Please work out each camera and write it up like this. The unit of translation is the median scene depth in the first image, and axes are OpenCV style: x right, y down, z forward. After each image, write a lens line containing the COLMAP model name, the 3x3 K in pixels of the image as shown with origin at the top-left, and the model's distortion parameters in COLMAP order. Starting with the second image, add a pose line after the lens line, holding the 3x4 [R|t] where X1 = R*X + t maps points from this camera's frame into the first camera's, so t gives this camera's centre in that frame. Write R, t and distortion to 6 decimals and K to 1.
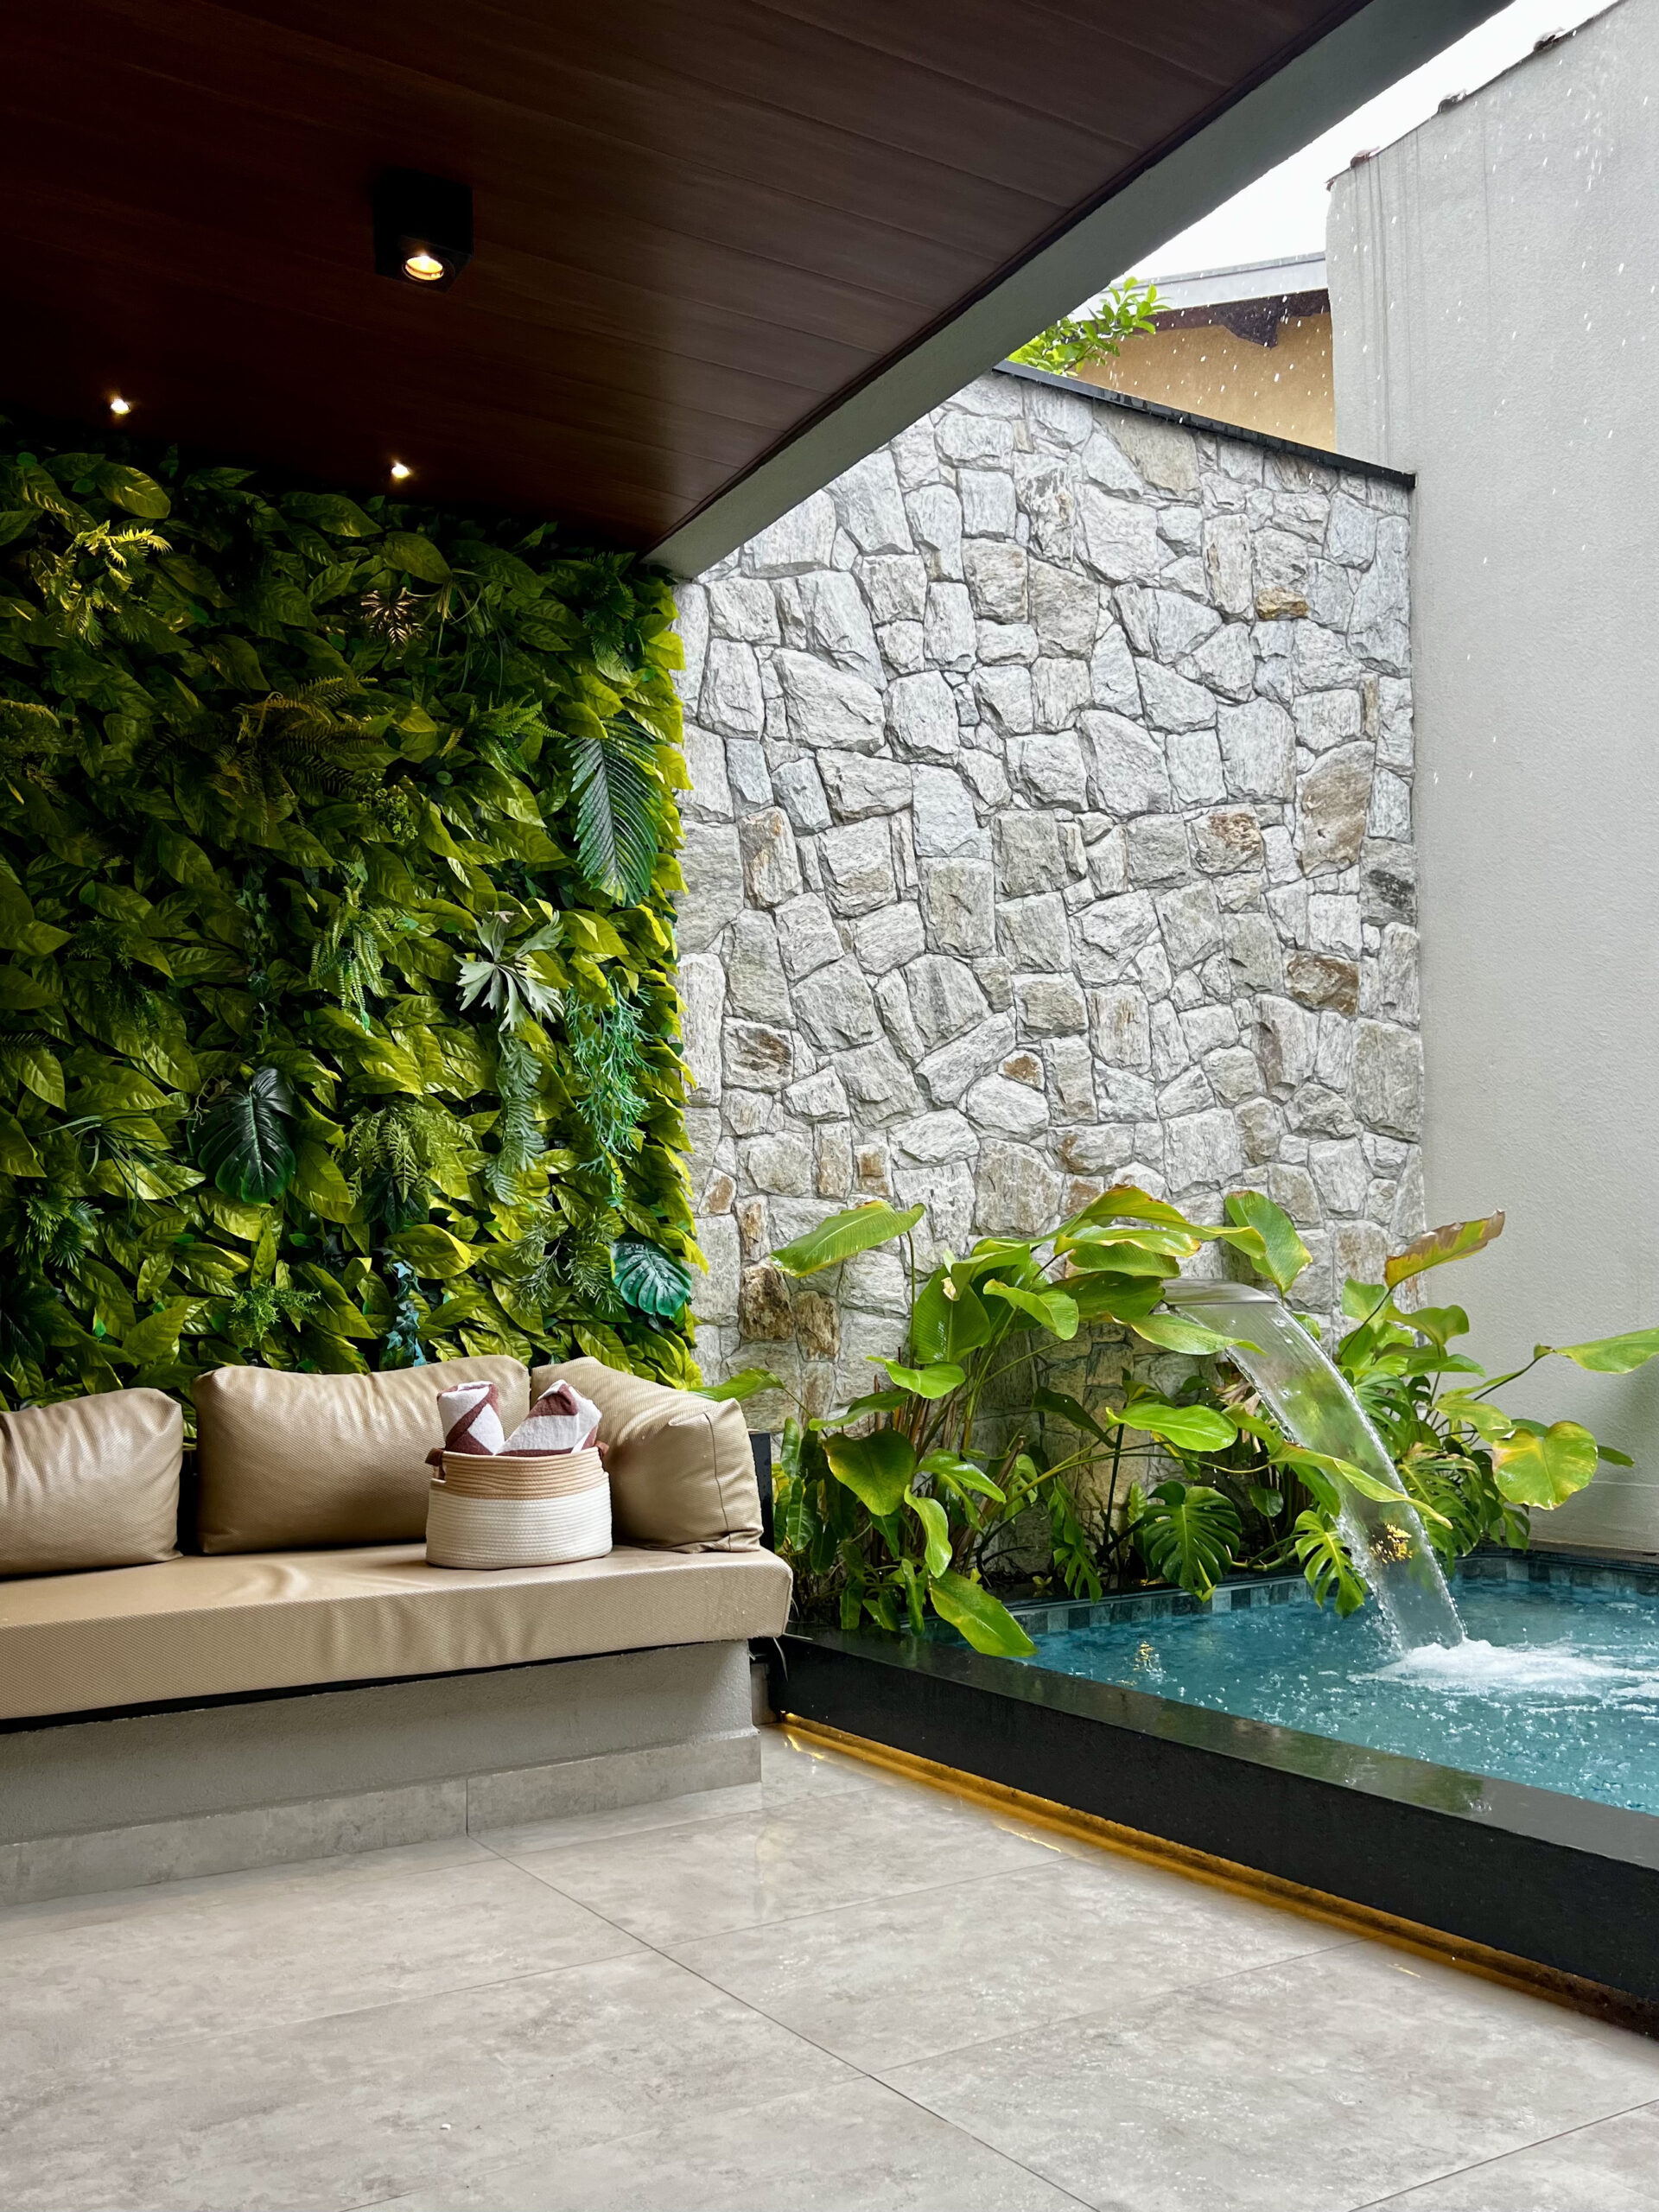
lens RADIAL K [[1975.1, 0, 797.2], [0, 1975.1, 1256.0], [0, 0, 1]] dist [0.072830, -0.087403]
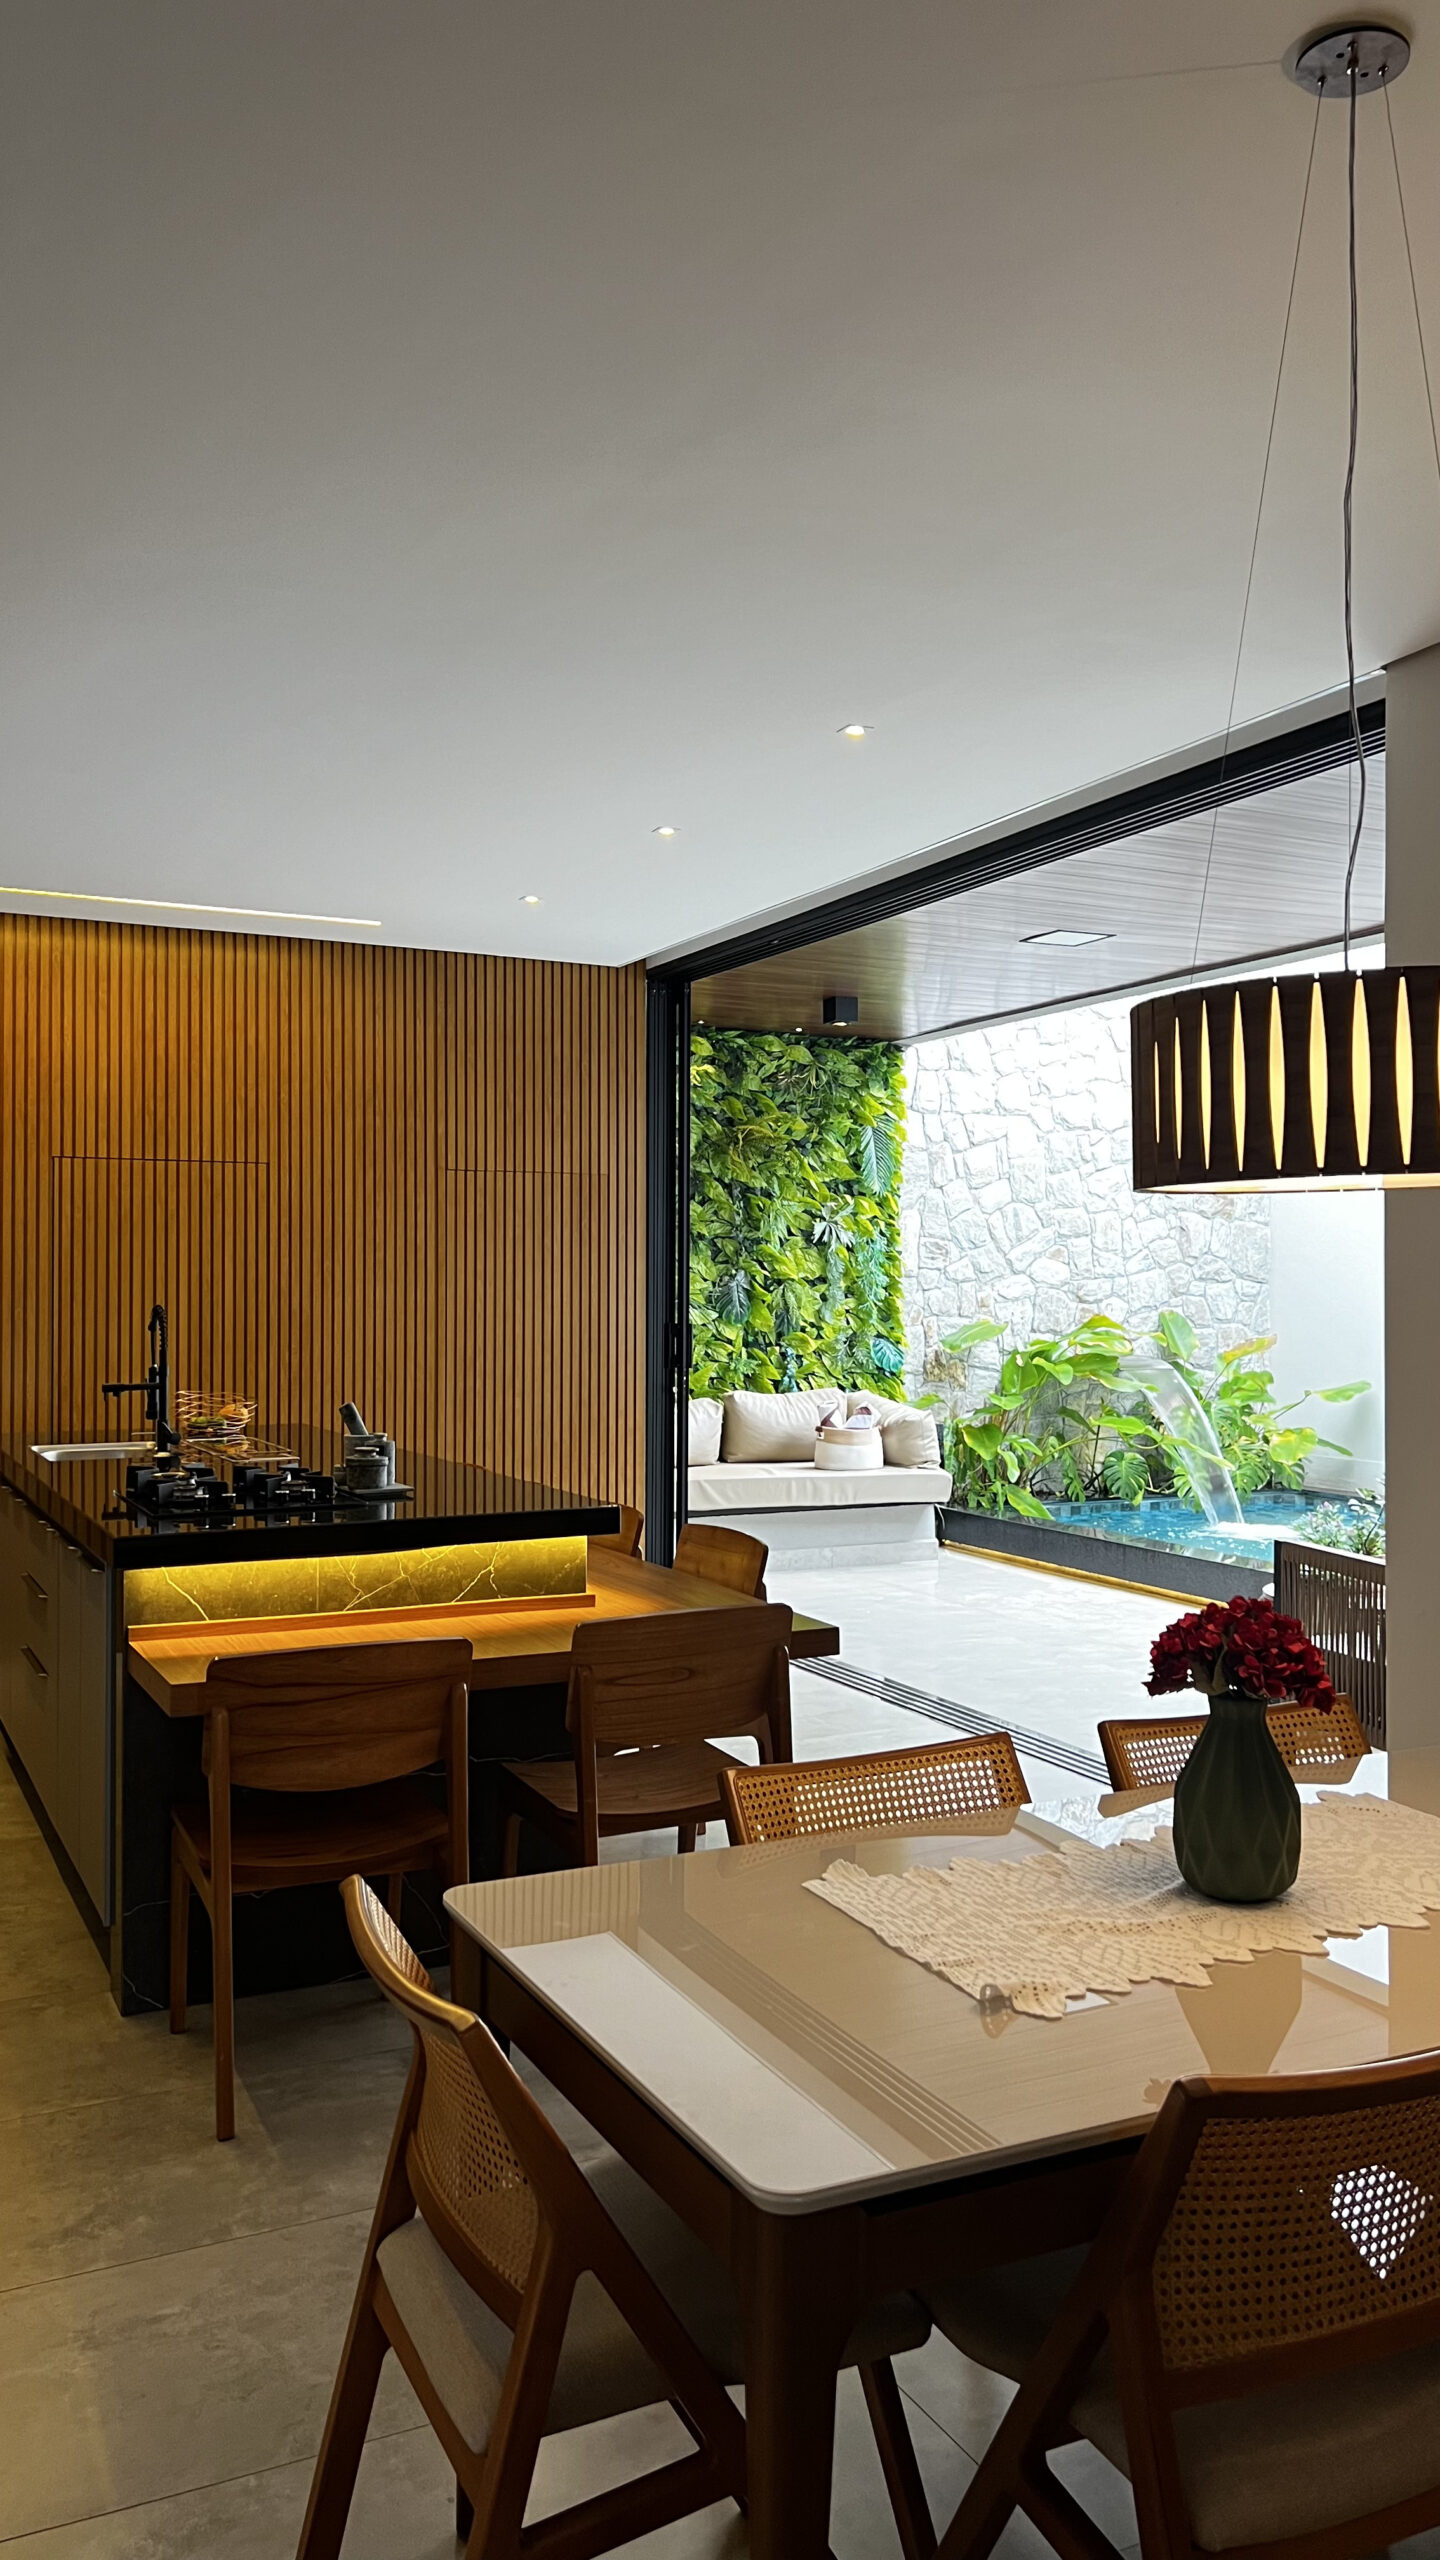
lens RADIAL K [[1919.9, 0, 712.2], [0, 1919.9, 1261.6], [0, 0, 1]] dist [0.073328, -0.085218]
pose [[0.995301, 0.020910, -0.094542, -0.067125], [-0.019856, 0.999730, 0.012078, -0.118723], [0.094769, -0.010144, 0.995448, -1.236870]]
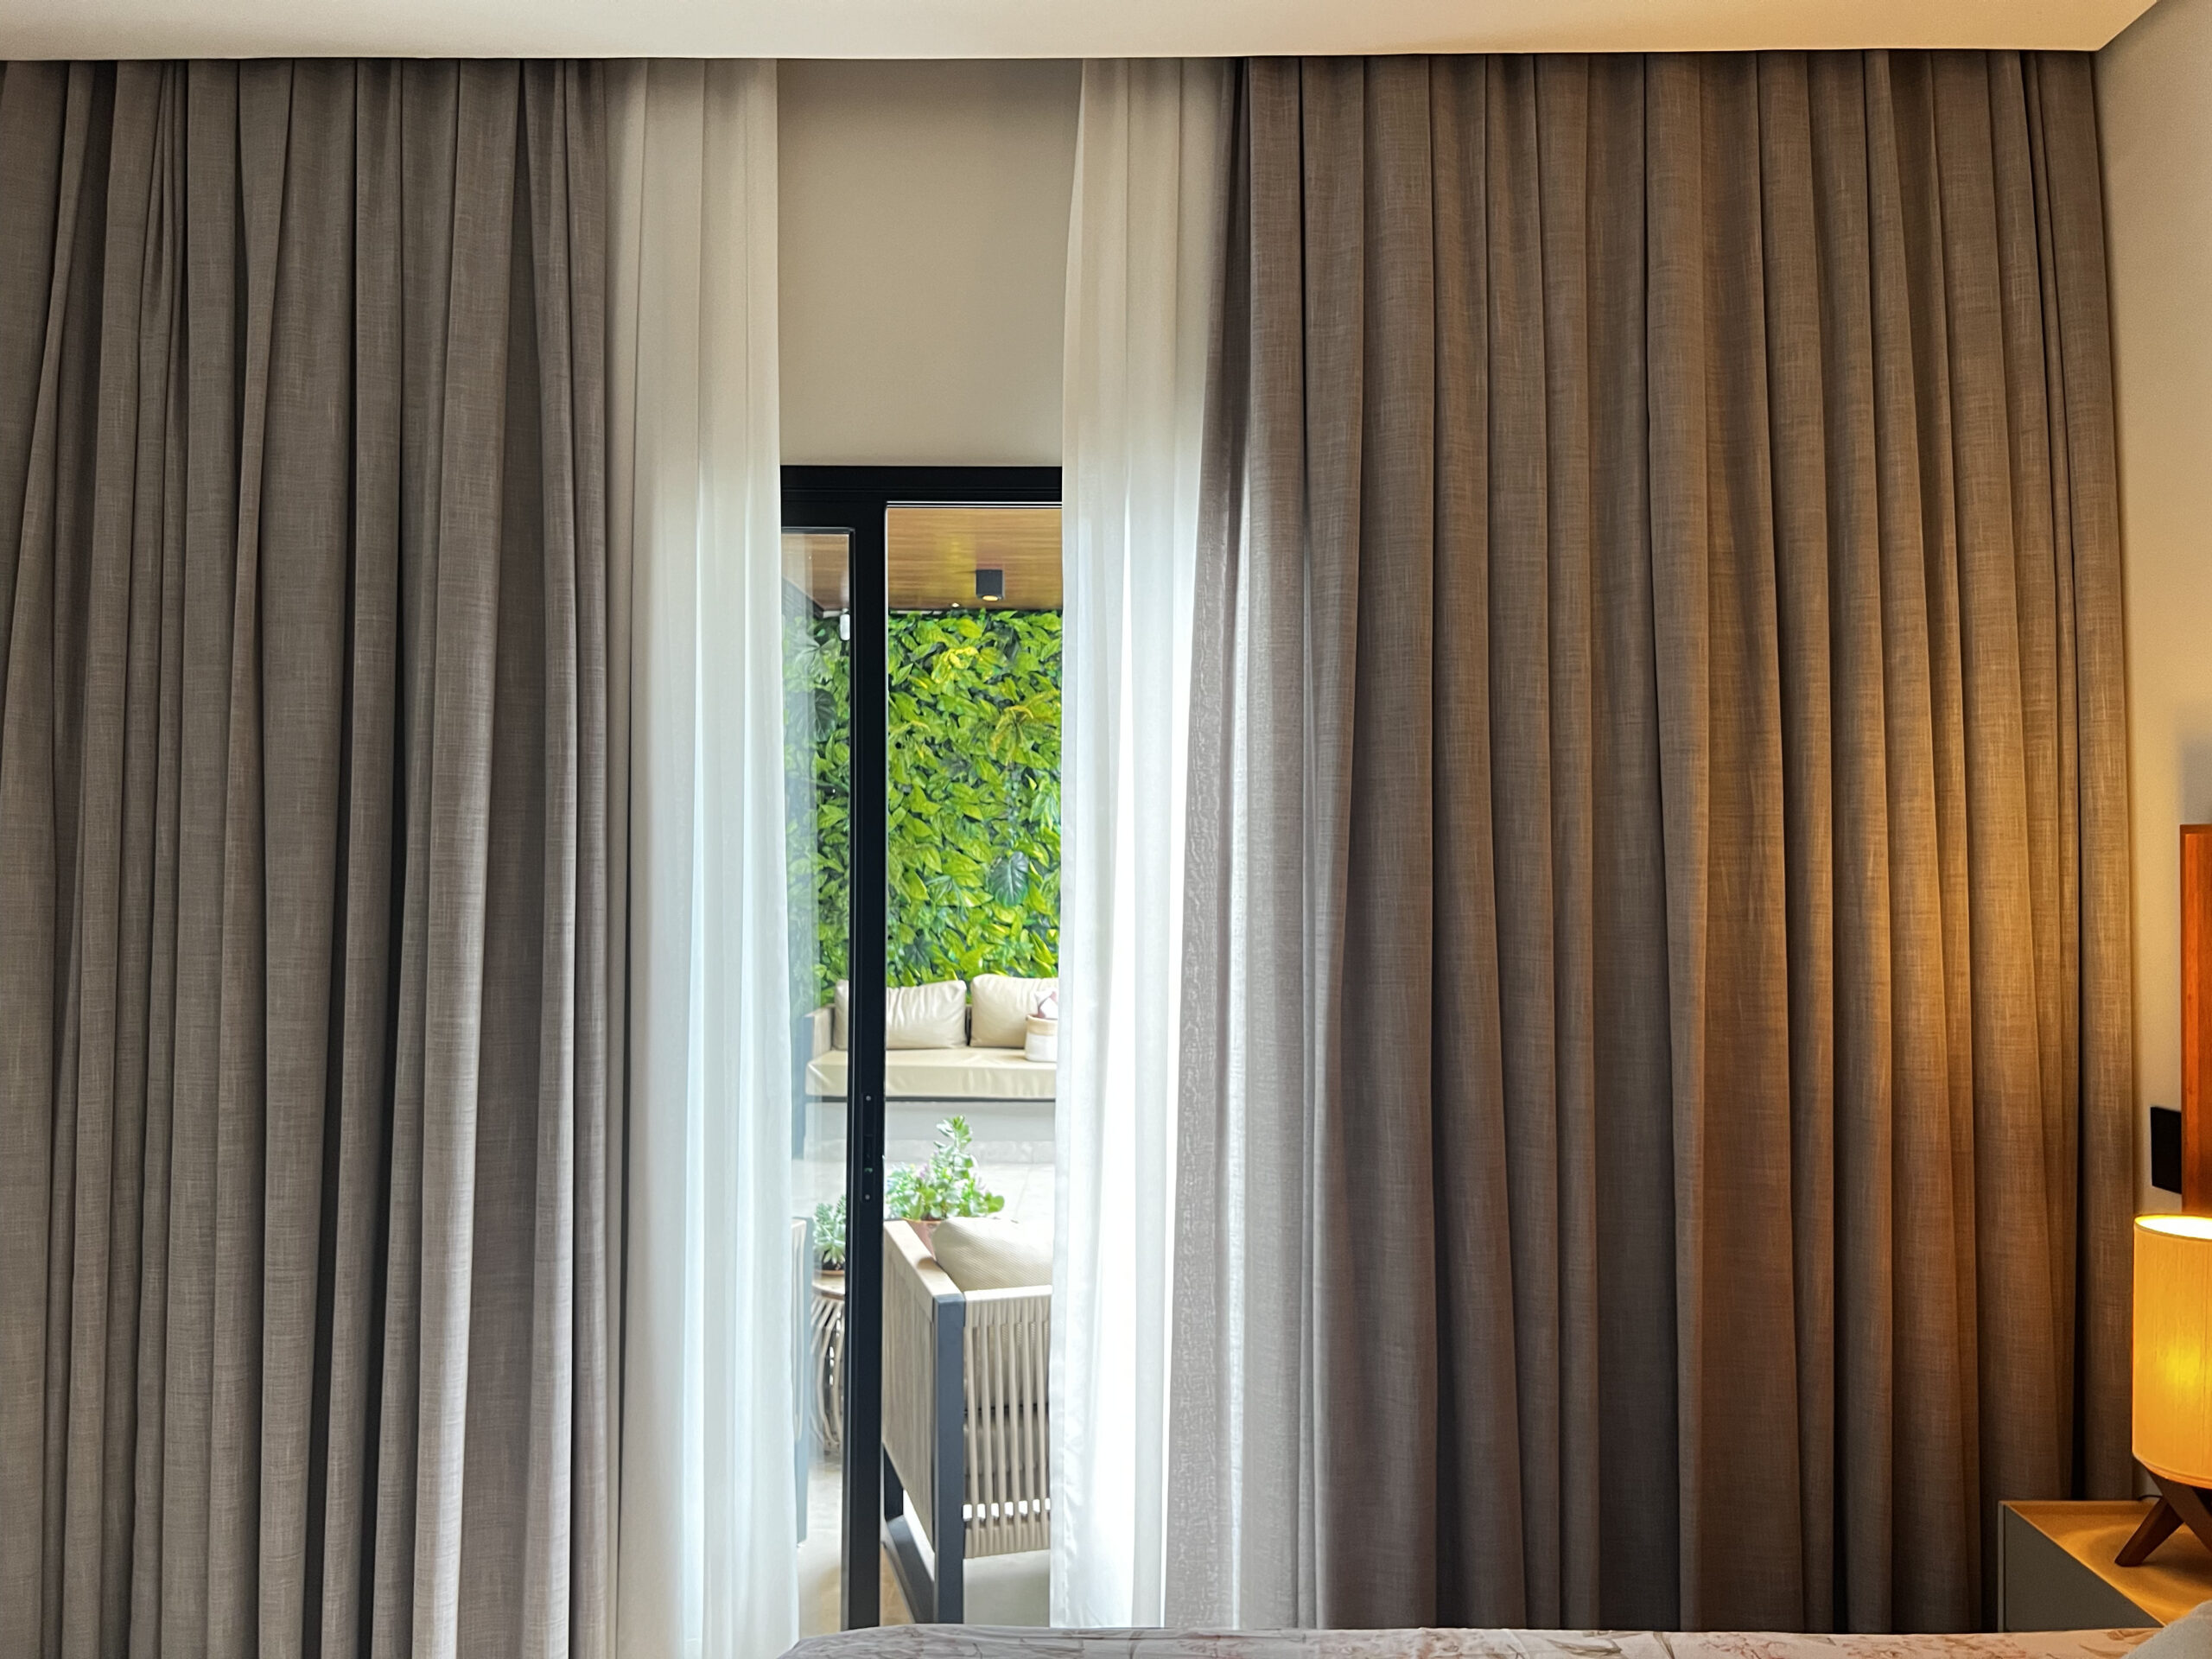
lens RADIAL K [[1661.0, 0, 1106.3], [0, 1661.0, 840.9], [0, 0, 1]] dist [0.073209, -0.080115]
pose [[0.852820, 0.024114, -0.521648, 0.800335], [-0.010415, 0.999520, 0.029177, -0.151339], [0.522101, -0.019450, 0.852662, -0.621583]]
